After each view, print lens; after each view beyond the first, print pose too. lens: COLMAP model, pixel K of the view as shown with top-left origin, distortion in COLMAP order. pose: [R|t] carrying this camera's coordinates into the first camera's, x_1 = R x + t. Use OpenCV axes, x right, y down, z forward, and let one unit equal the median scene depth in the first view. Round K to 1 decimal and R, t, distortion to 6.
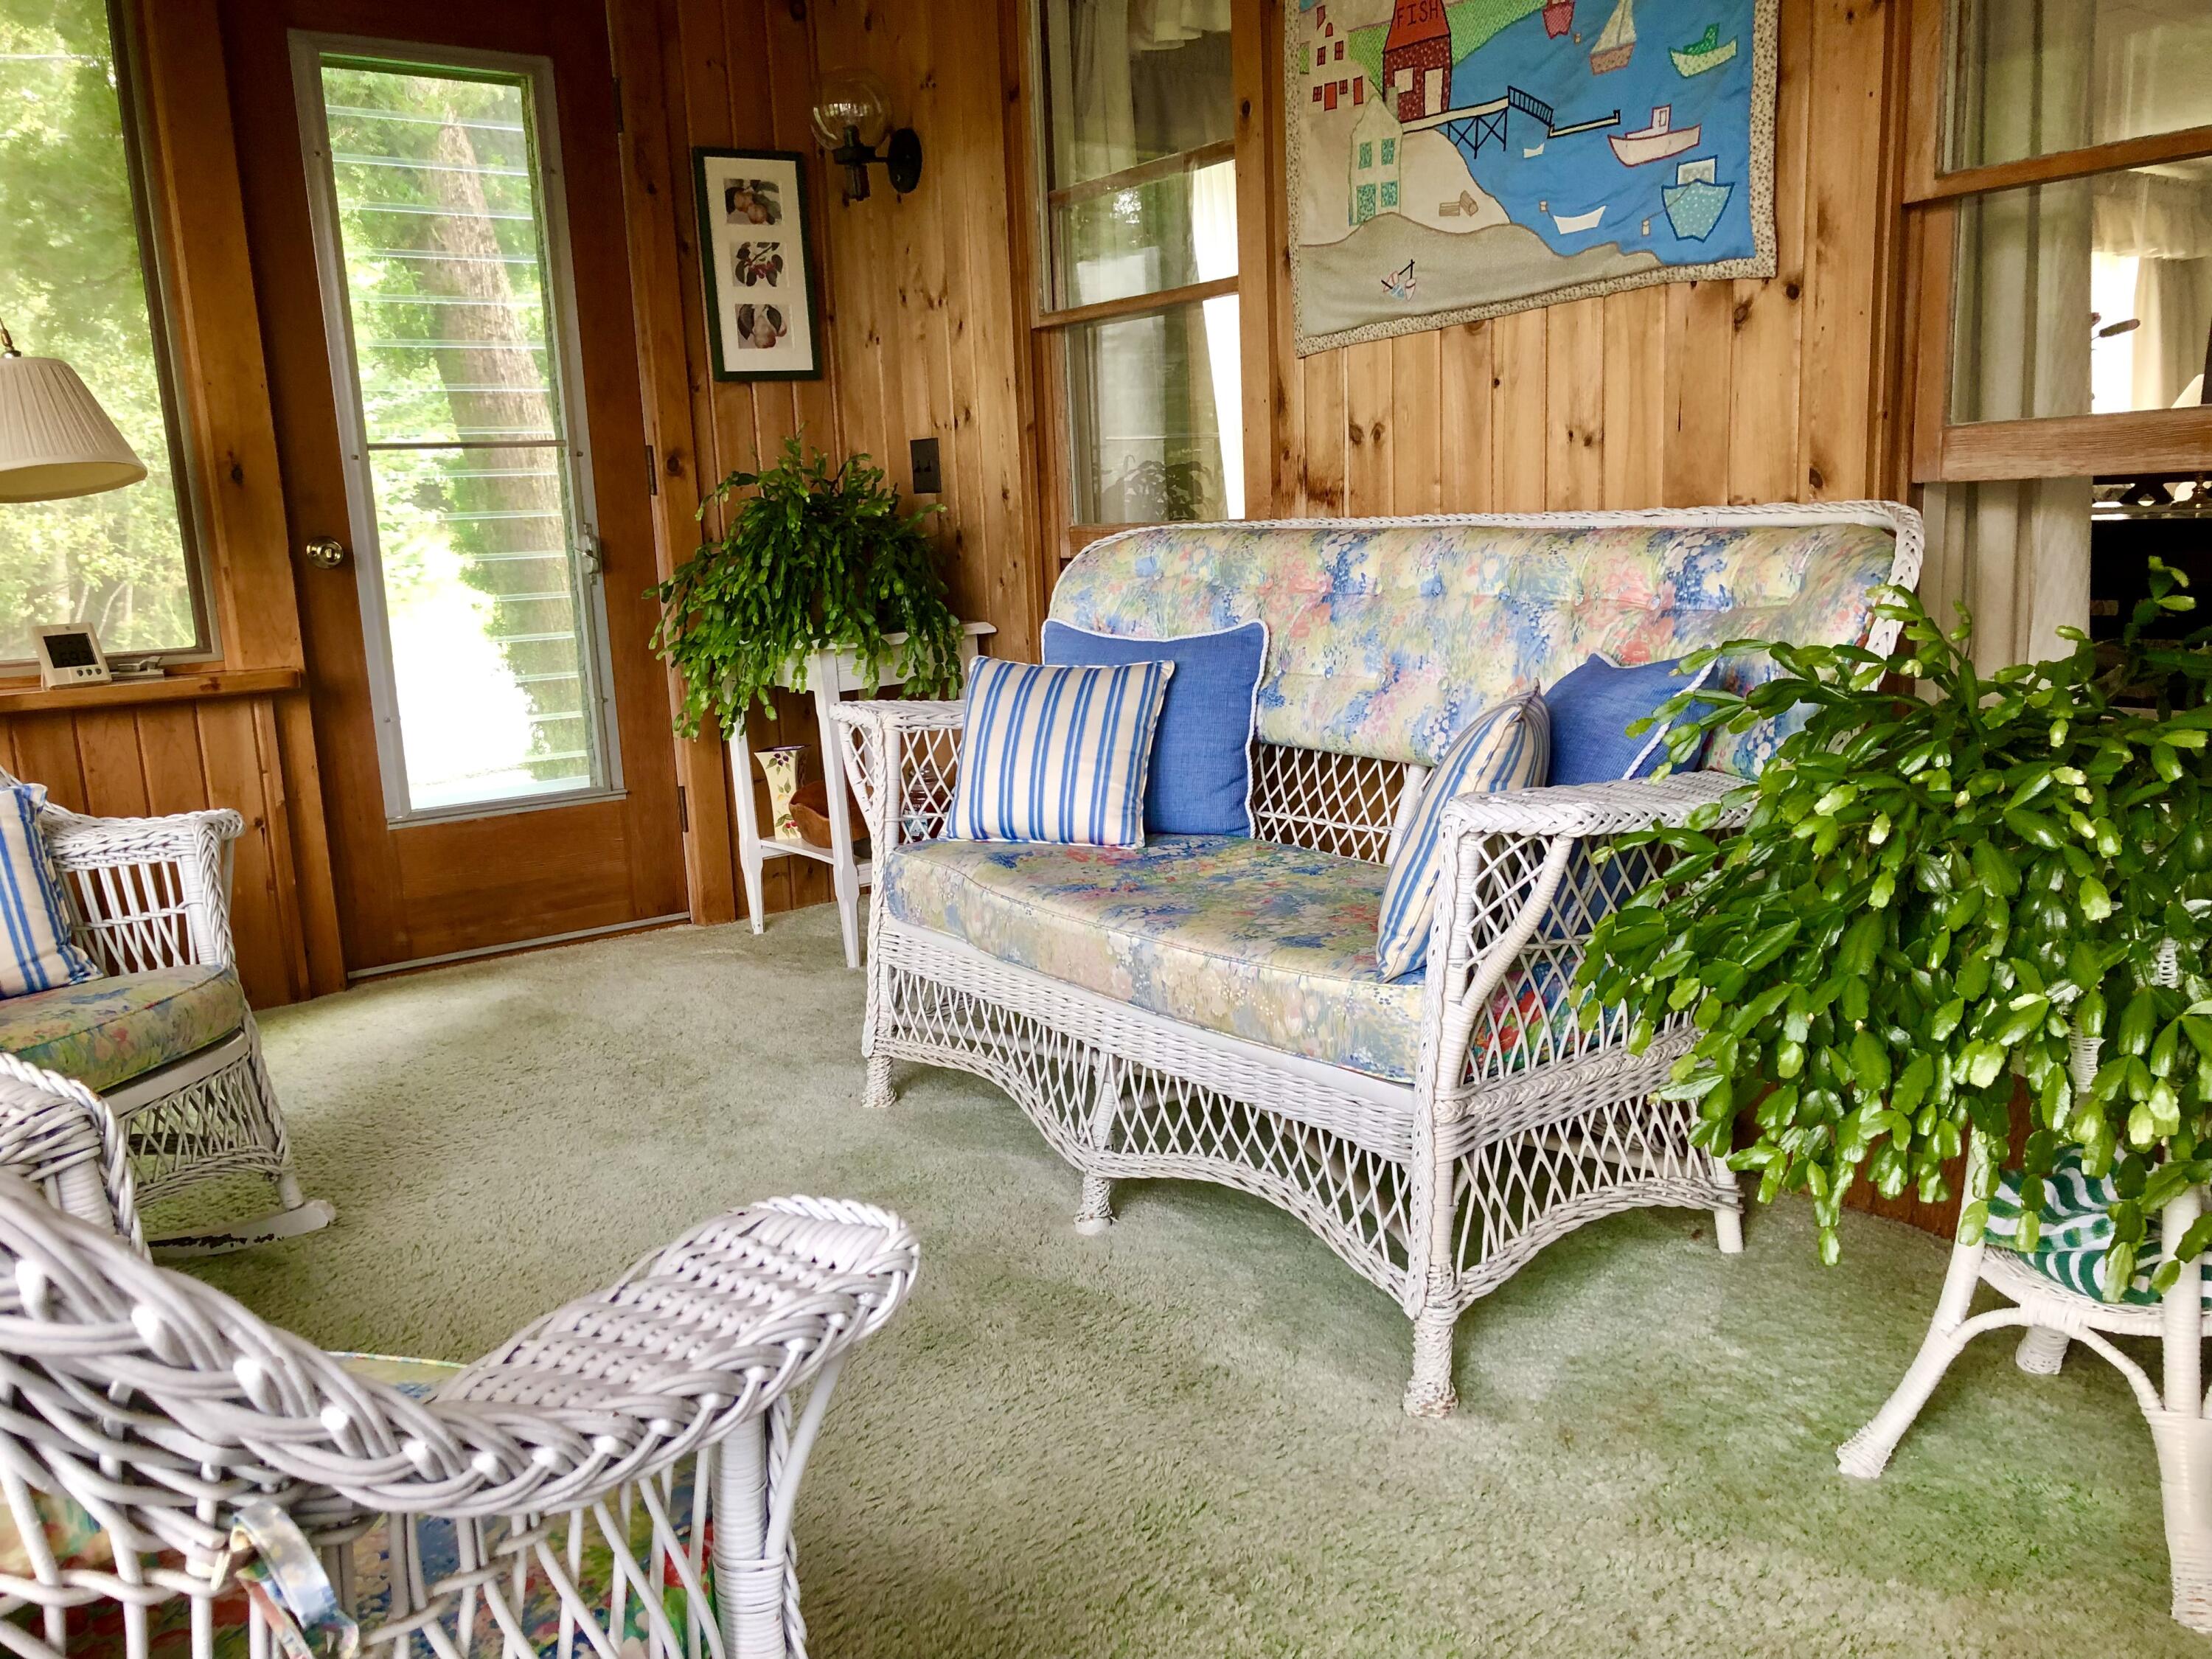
lens RADIAL K [[1812.1, 0, 1107.7], [0, 1812.1, 832.4], [0, 0, 1]] dist [0.011291, 0.010783]
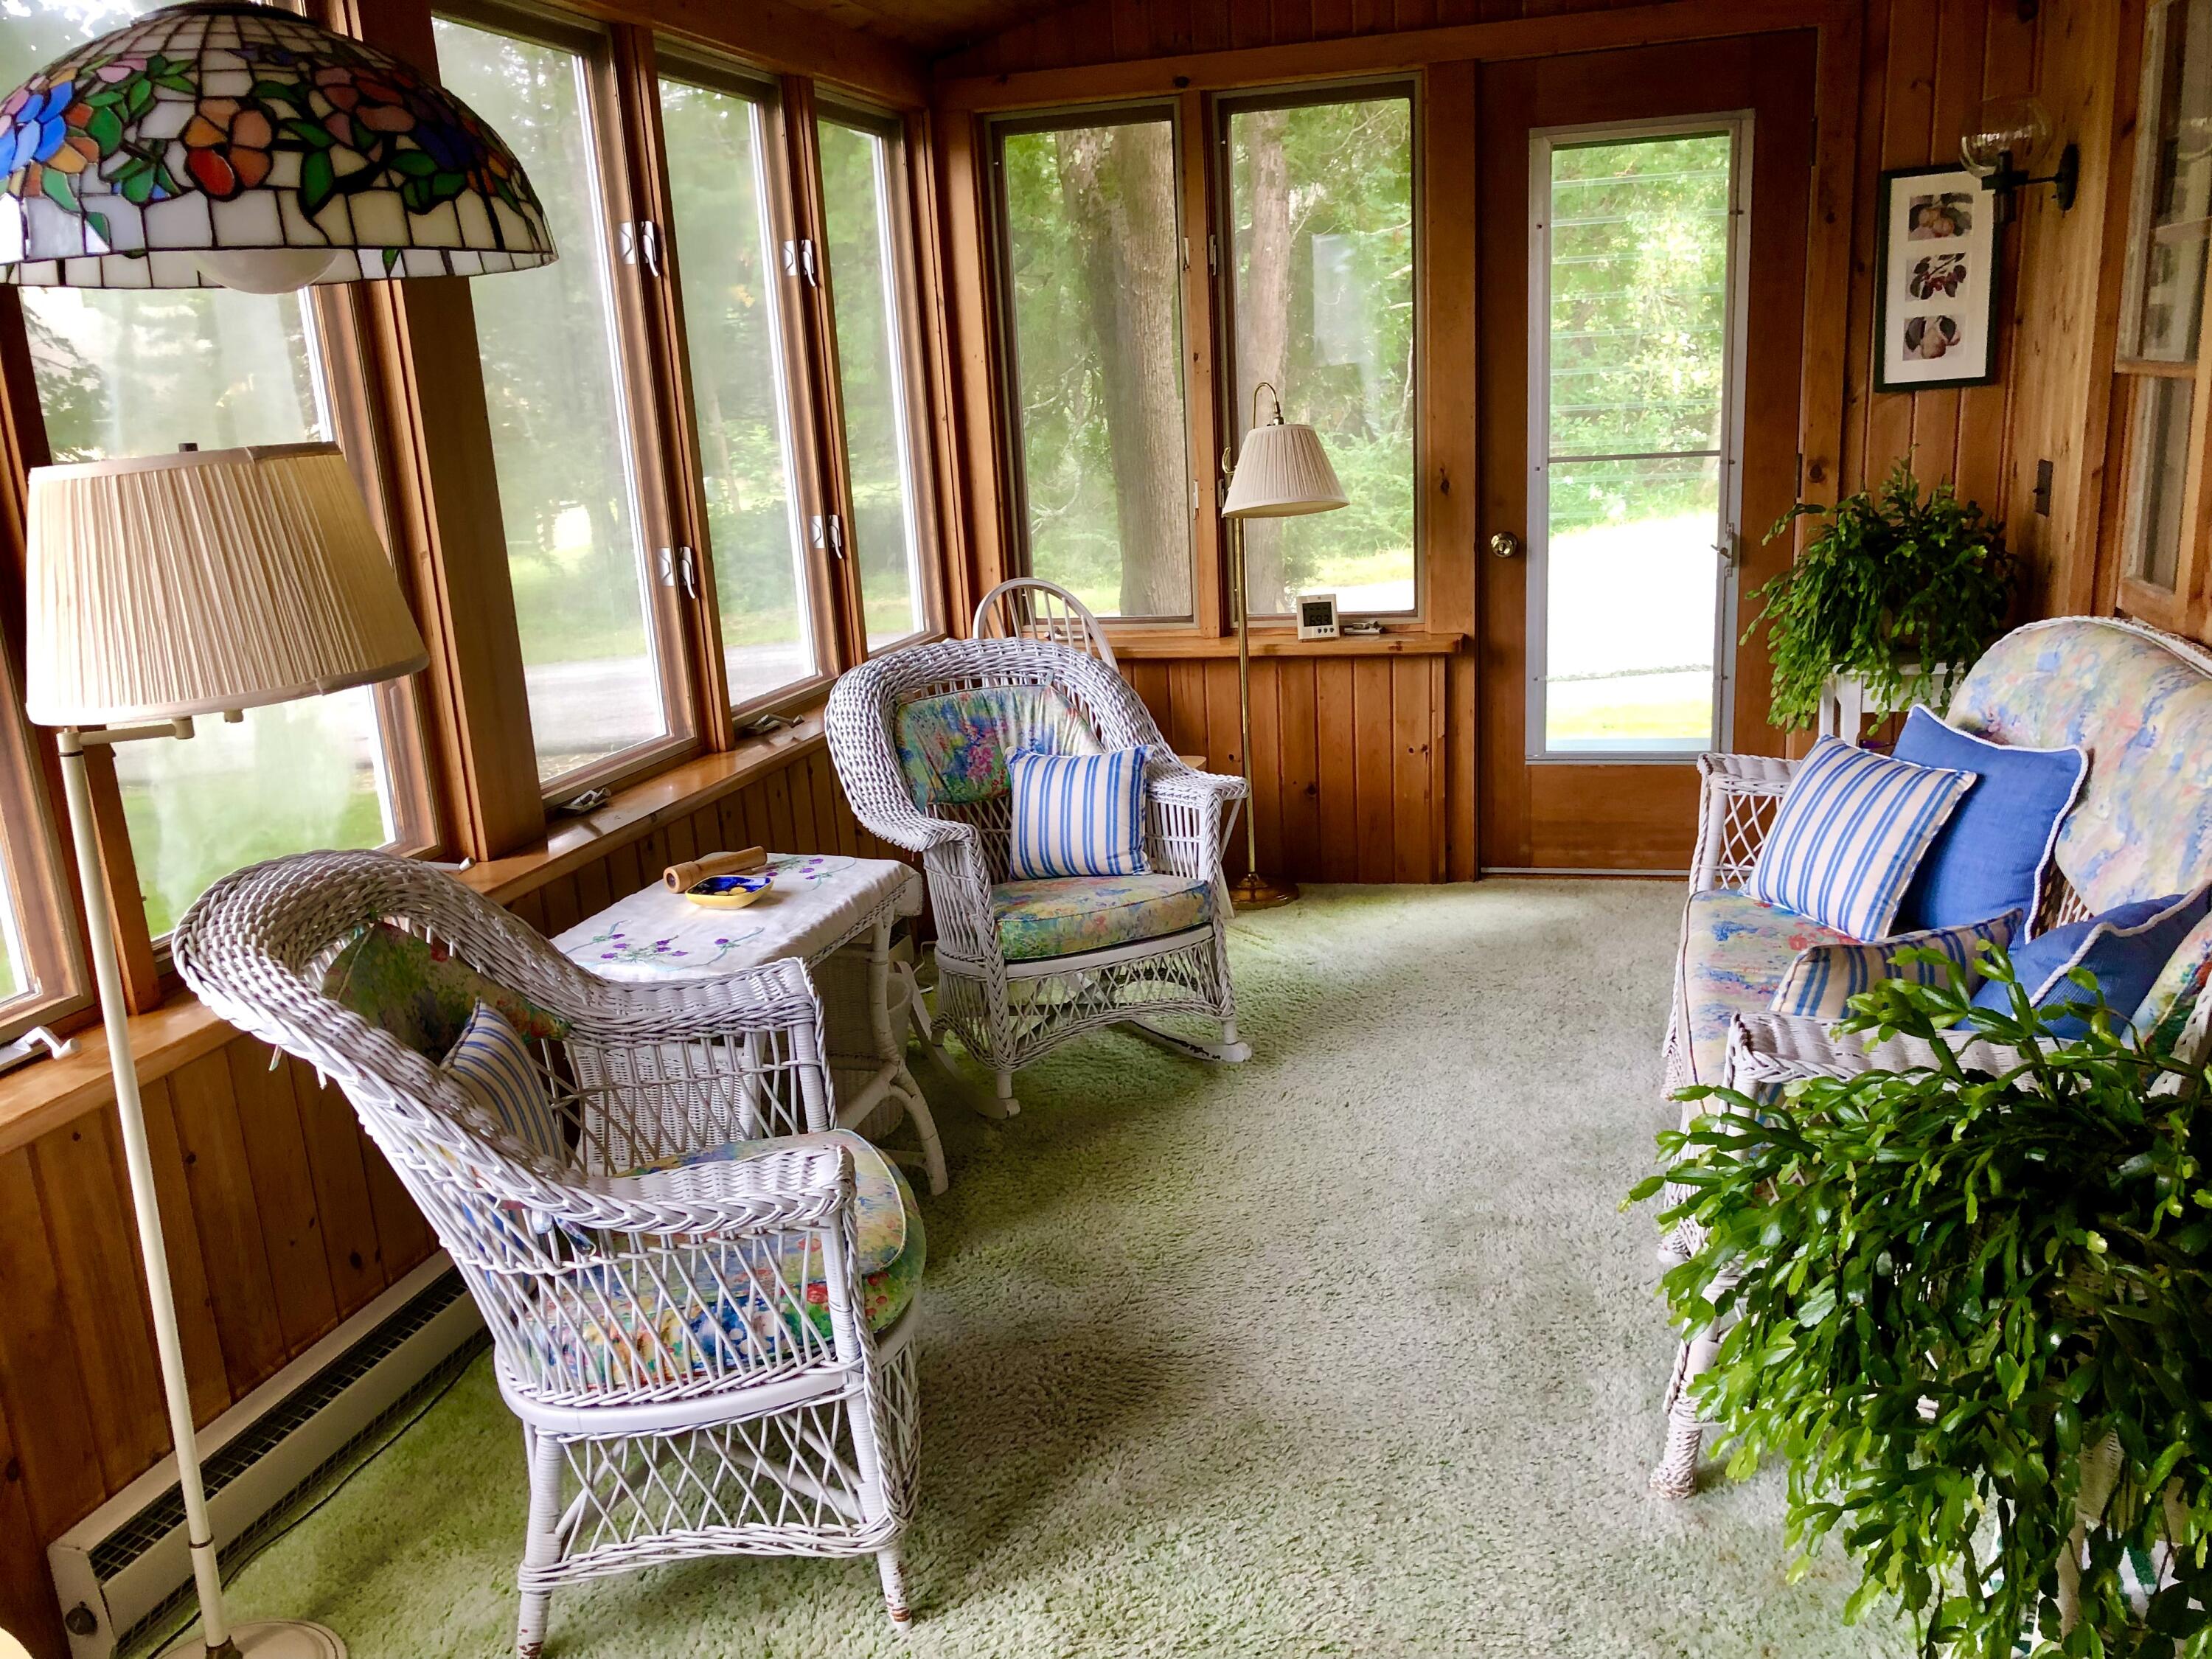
lens RADIAL K [[1812.1, 0, 1111.8], [0, 1812.1, 833.8], [0, 0, 1]] dist [0.011291, 0.010783]
pose [[0.632806, 0.200412, -0.747925, 0.370986], [-0.111656, 0.979447, 0.167979, -0.132166], [0.766218, -0.022788, 0.642177, -0.033962]]
